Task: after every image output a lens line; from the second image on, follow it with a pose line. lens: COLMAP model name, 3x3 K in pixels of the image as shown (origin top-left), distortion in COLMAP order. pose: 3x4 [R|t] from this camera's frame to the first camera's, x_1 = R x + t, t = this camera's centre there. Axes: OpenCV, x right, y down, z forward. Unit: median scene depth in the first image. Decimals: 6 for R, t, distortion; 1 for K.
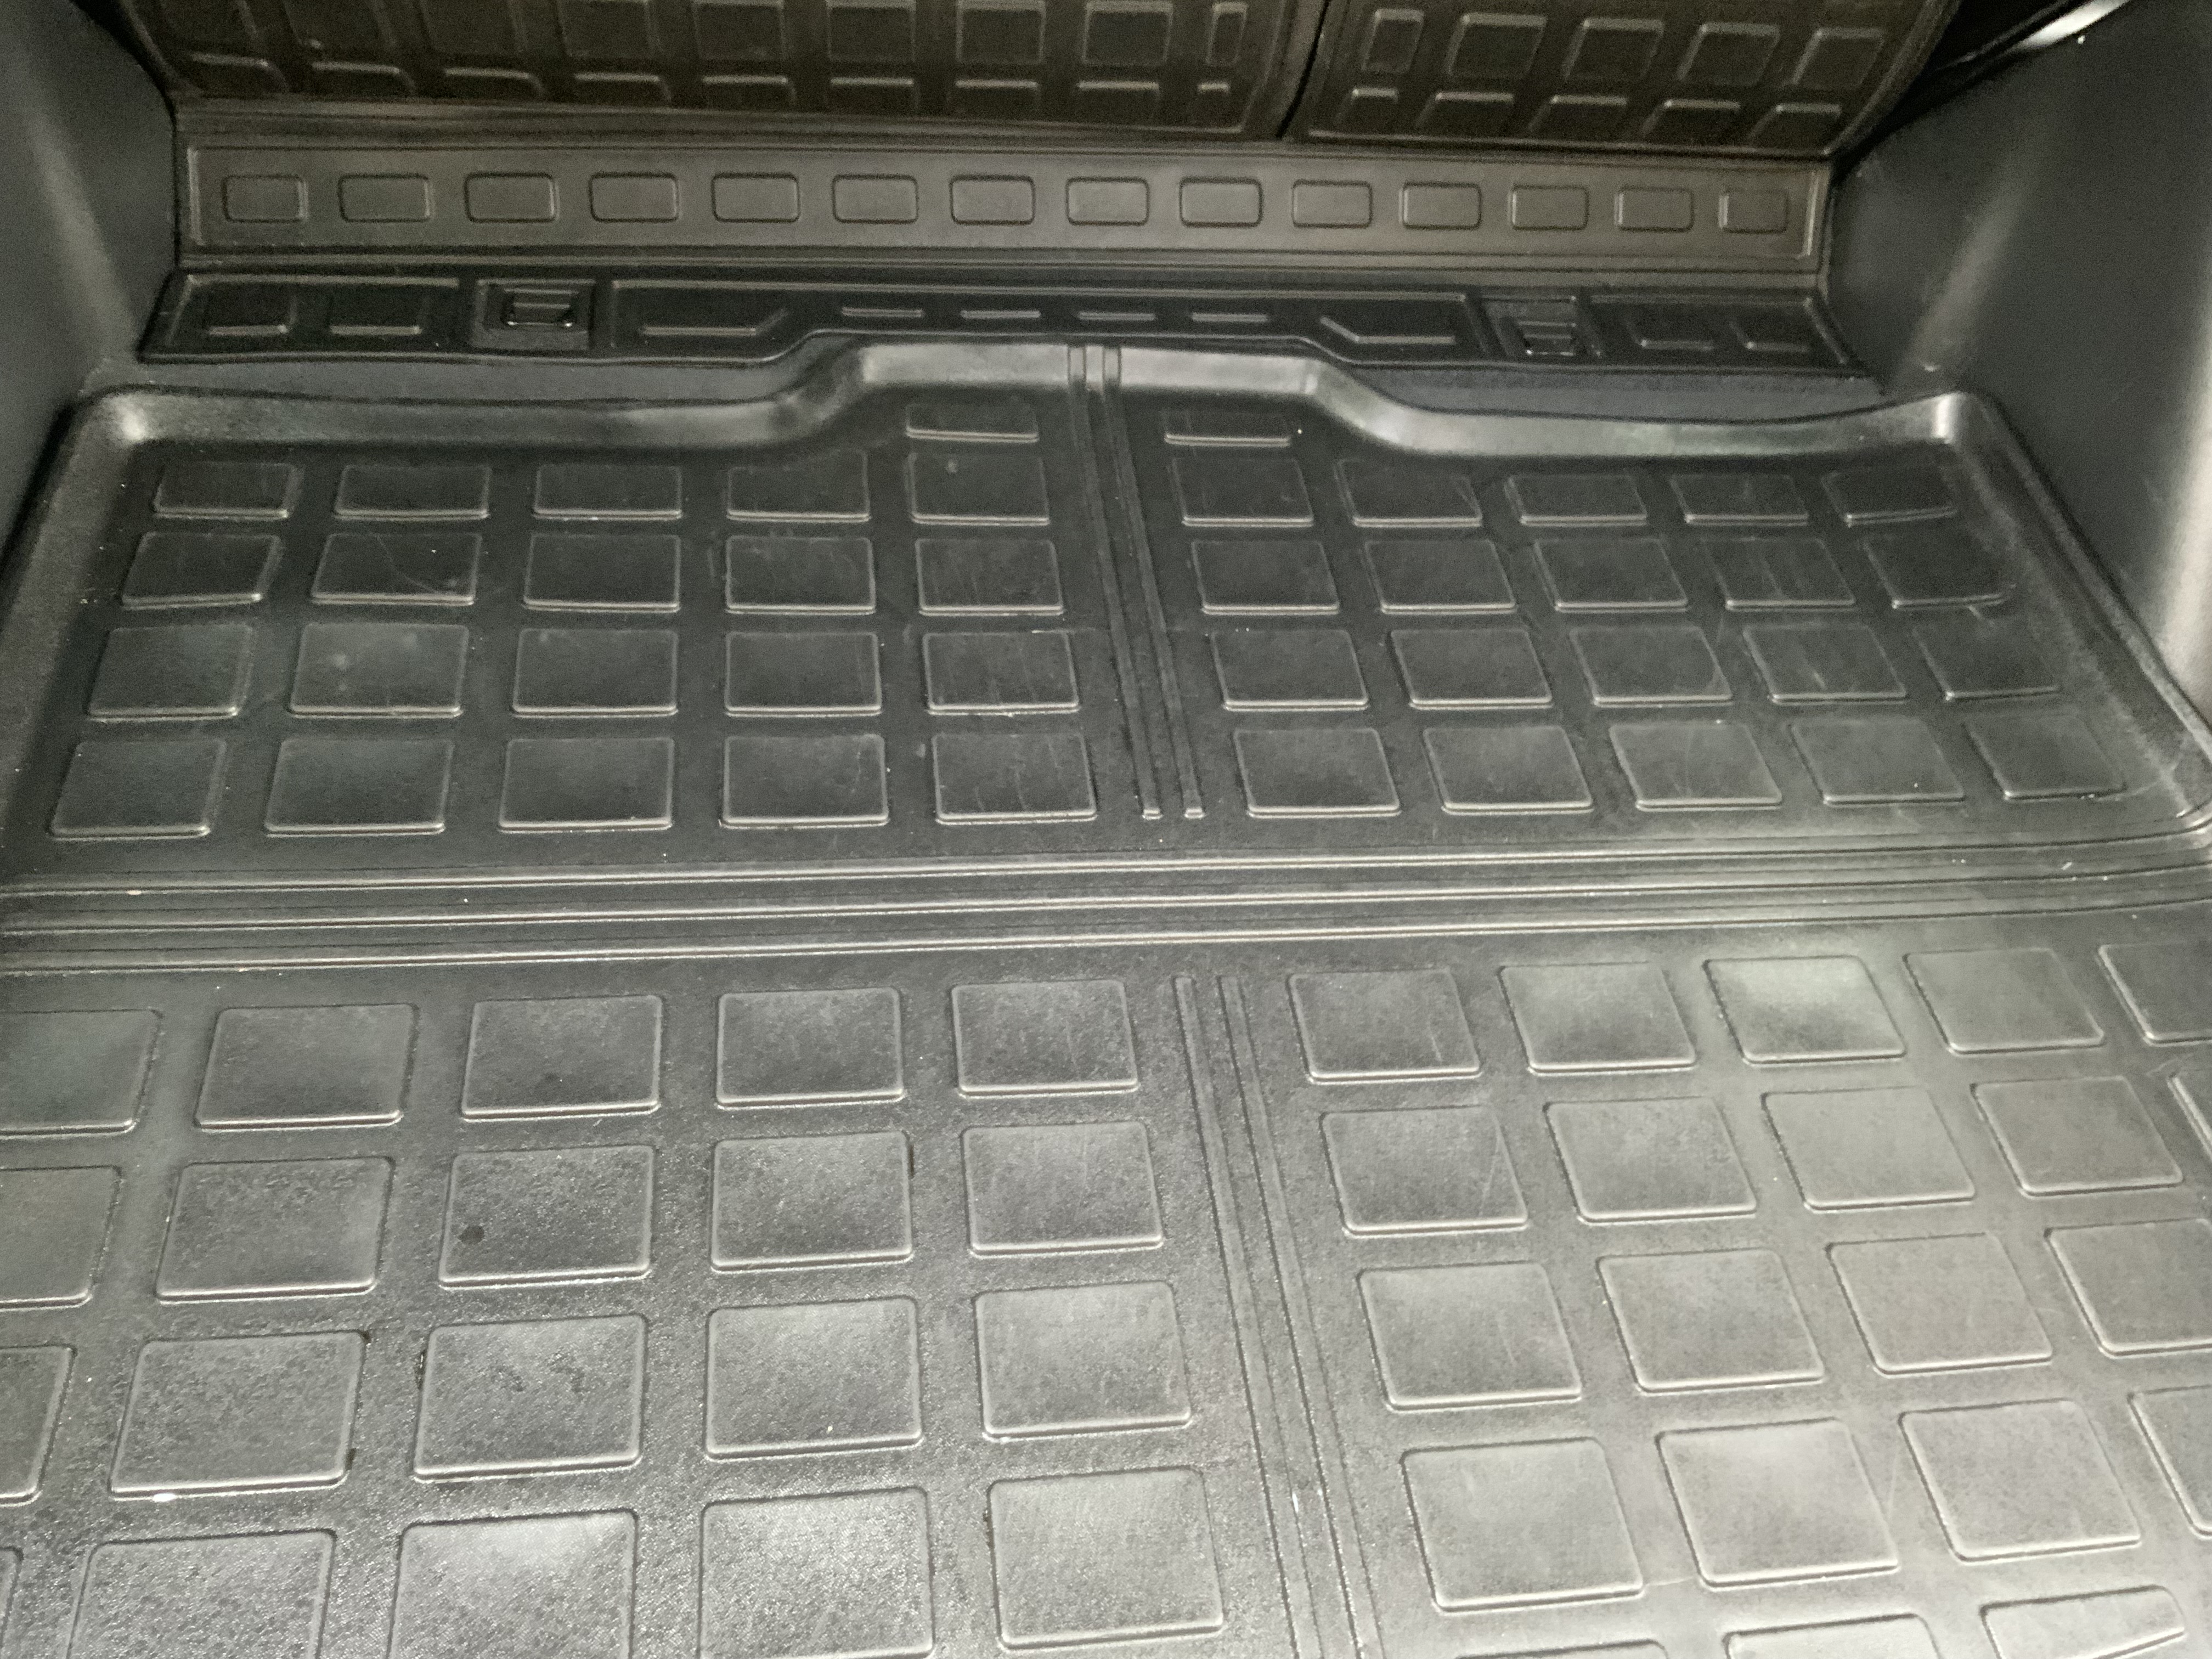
lens RADIAL K [[1826.5, 0, 1106.0], [0, 1826.5, 829.5], [0, 0, 1]] dist [-0.000337, -0.094341]
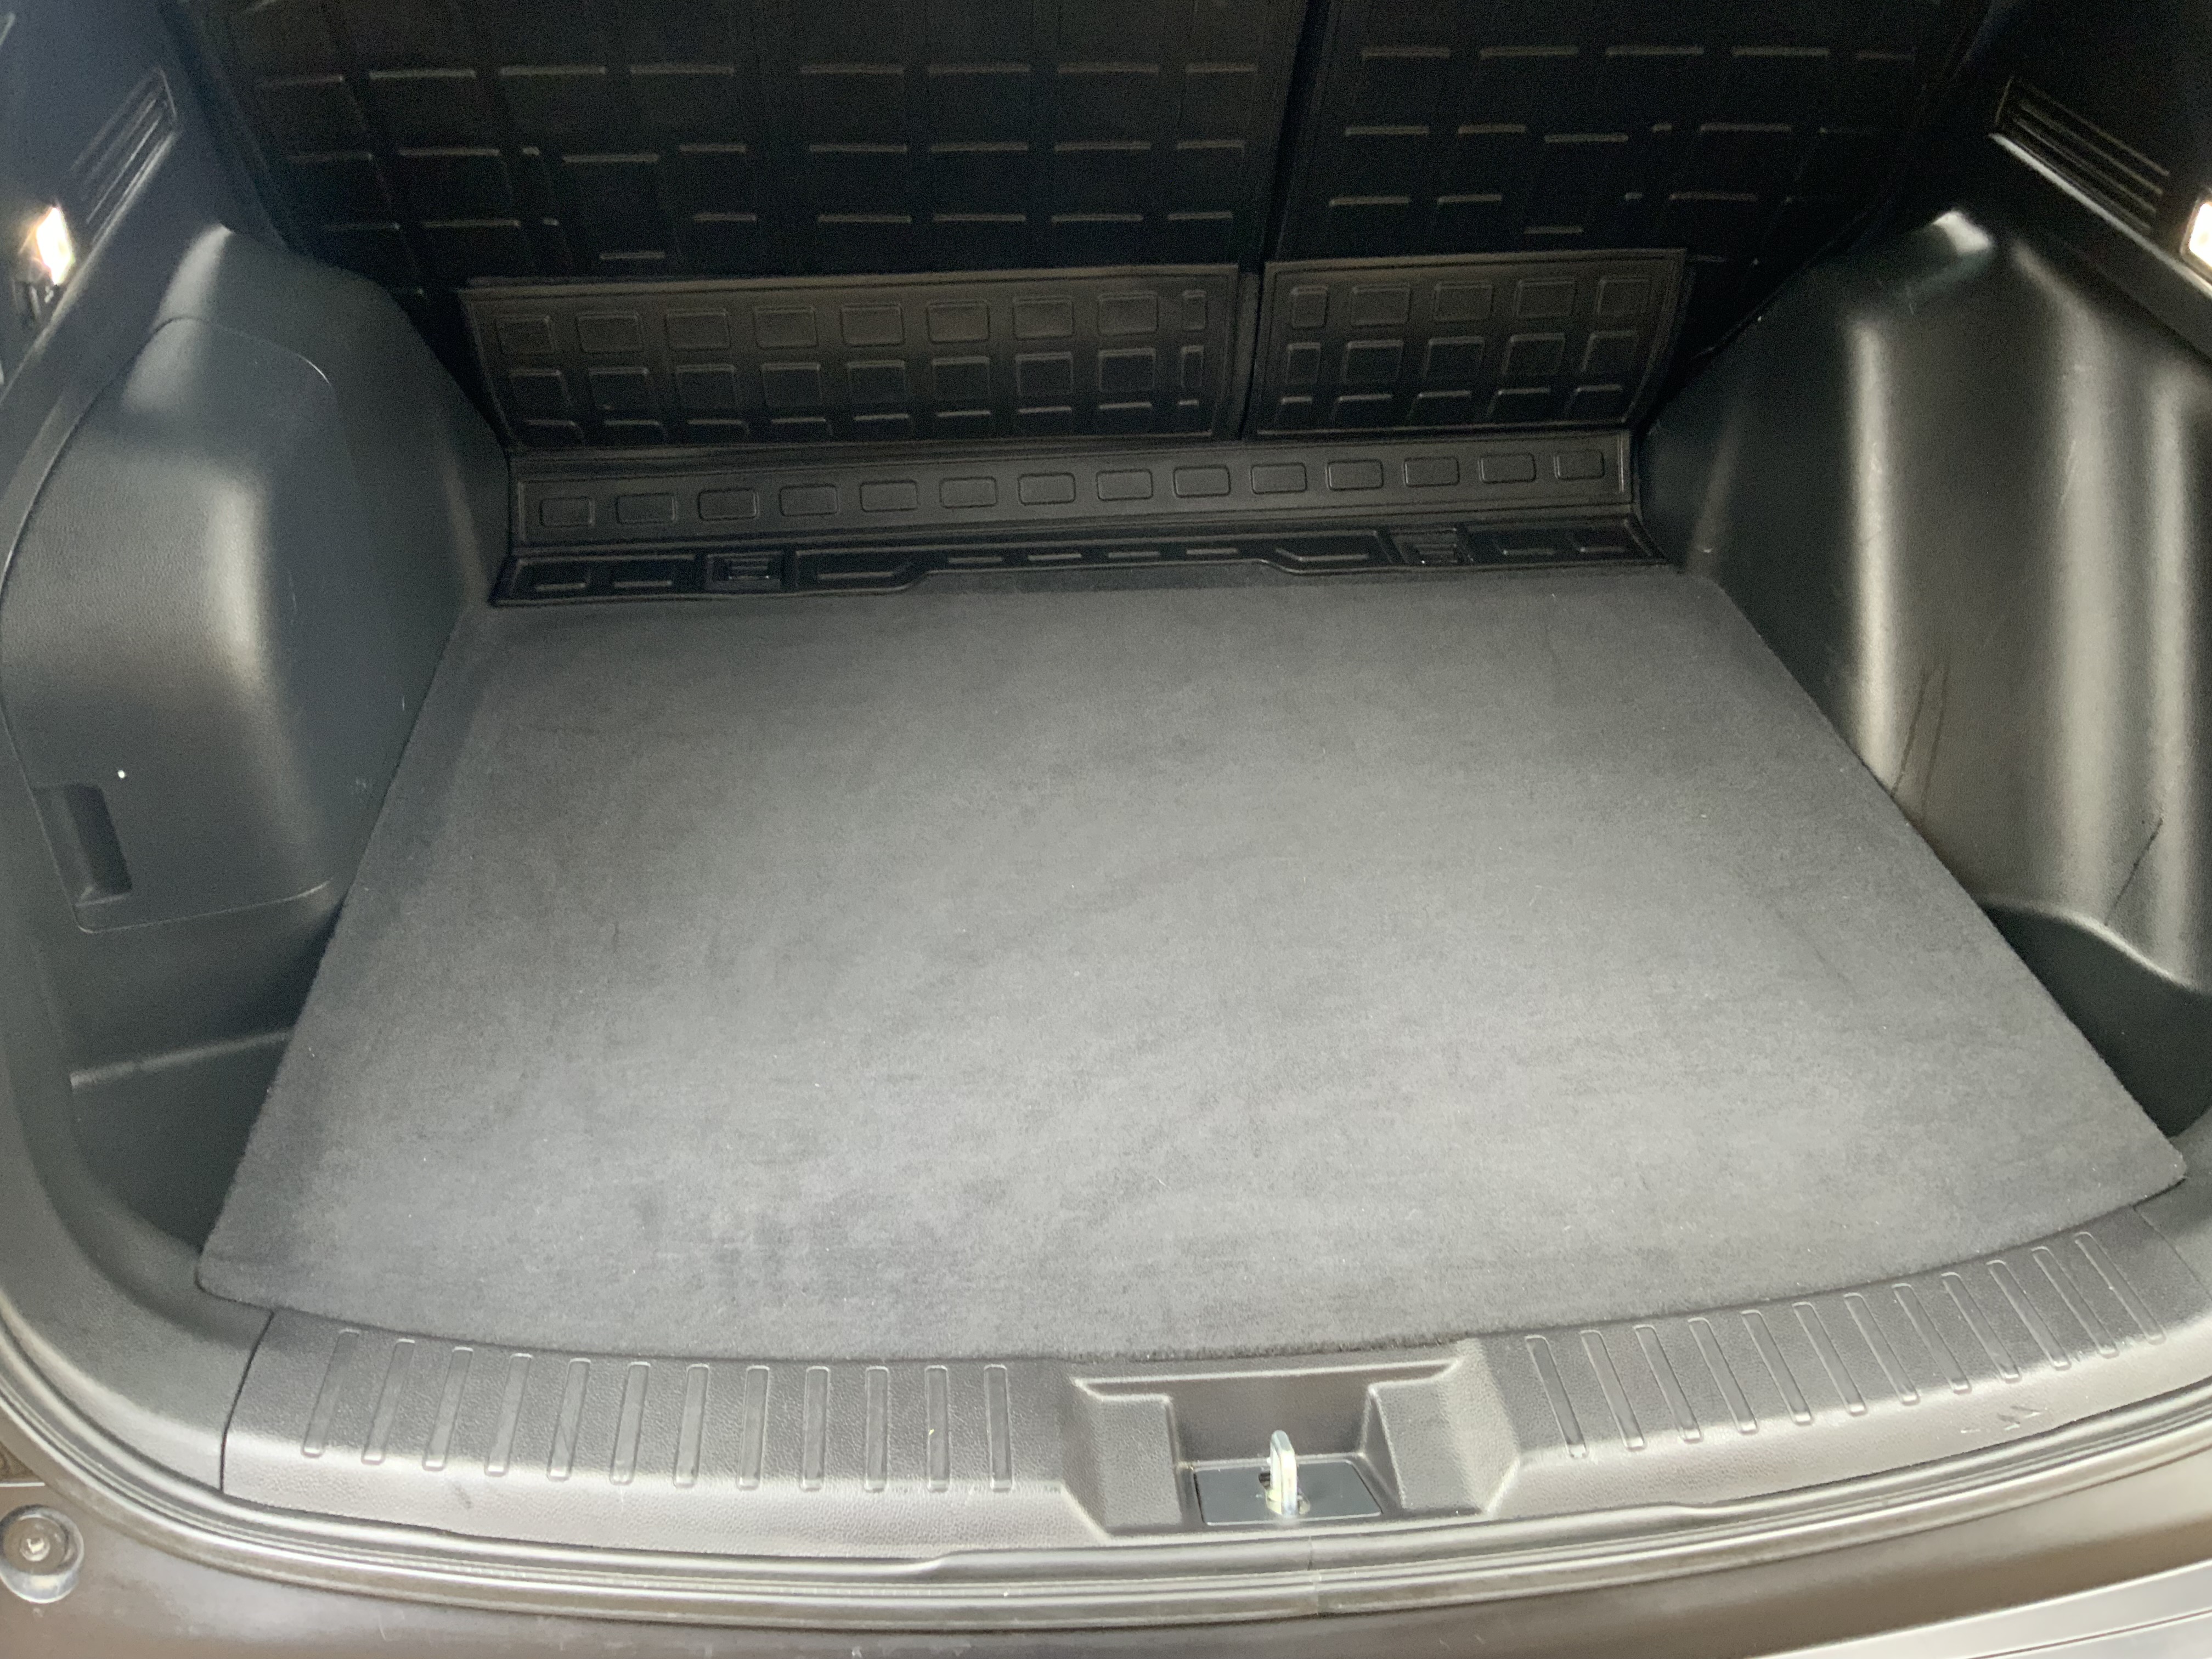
lens RADIAL K [[1826.5, 0, 1106.0], [0, 1826.5, 829.5], [0, 0, 1]] dist [-0.000337, -0.094341]
pose [[0.996530, -0.062725, -0.054714, 0.051273], [0.047124, 0.967016, -0.250317, 0.306045], [0.068610, 0.246870, 0.966617, -0.375356]]
